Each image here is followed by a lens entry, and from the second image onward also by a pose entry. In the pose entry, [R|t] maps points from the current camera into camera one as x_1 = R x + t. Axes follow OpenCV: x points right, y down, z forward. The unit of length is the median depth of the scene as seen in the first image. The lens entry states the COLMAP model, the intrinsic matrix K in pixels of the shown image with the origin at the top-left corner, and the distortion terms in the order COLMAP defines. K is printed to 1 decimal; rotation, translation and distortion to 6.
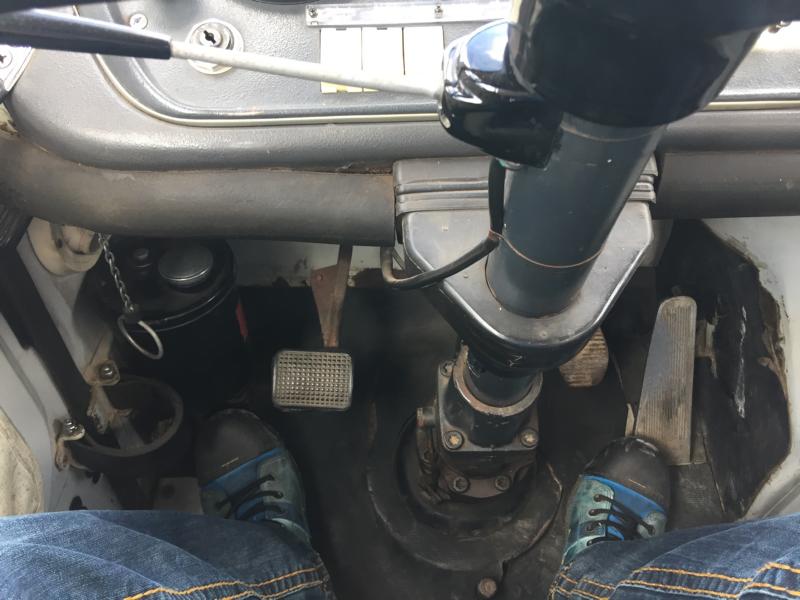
lens RADIAL K [[680.7, 0, 400.7], [0, 680.7, 301.9], [0, 0, 1]] dist [0.002770, -0.054240]
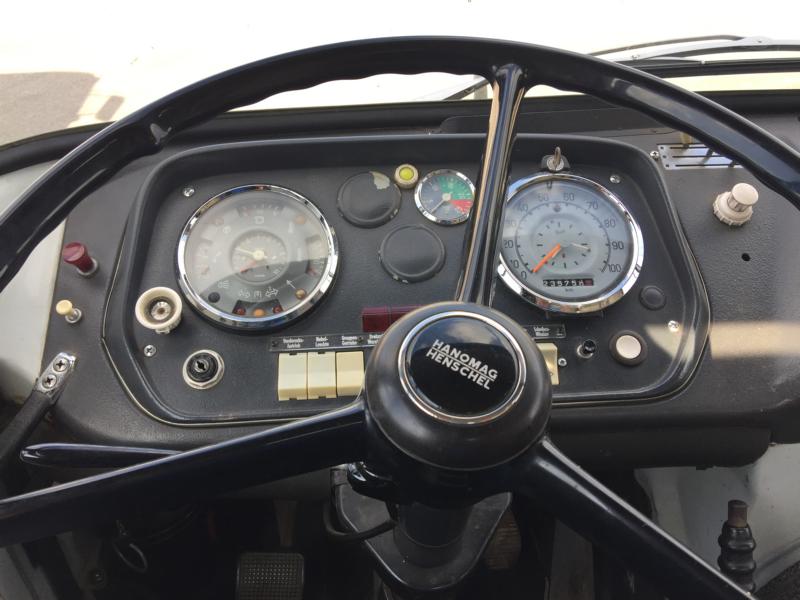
lens RADIAL K [[680.7, 0, 400.0], [0, 680.7, 296.1], [0, 0, 1]] dist [0.002770, -0.054240]
pose [[0.998442, -0.009176, 0.055041, 0.043644], [0.018721, 0.984301, -0.175502, -0.190598], [-0.052567, 0.176259, 0.982939, -0.325045]]
